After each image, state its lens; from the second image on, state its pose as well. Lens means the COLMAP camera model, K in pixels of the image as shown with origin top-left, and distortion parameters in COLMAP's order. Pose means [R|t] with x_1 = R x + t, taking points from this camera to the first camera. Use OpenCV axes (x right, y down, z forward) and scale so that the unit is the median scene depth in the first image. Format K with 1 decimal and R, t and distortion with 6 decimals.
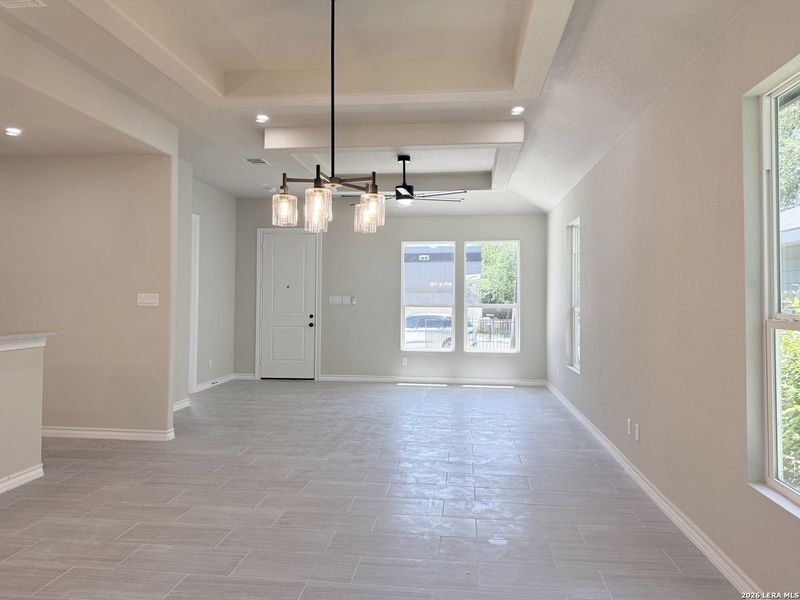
lens RADIAL K [[577.0, 0, 402.5], [0, 577.0, 282.0], [0, 0, 1]] dist [0.099938, -0.133230]
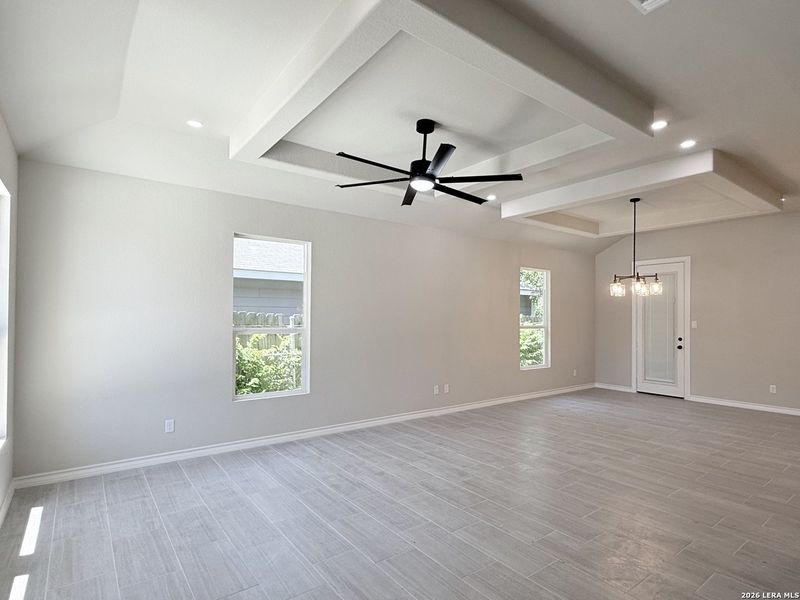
lens RADIAL K [[431.0, 0, 400.0], [0, 431.0, 300.0], [0, 0, 1]] dist [0.002916, 0.001206]
pose [[-0.683813, 0.018467, 0.729423, -0.418439], [-0.033210, 0.997856, -0.056397, 0.032657], [-0.728901, -0.062789, -0.681734, 1.579996]]
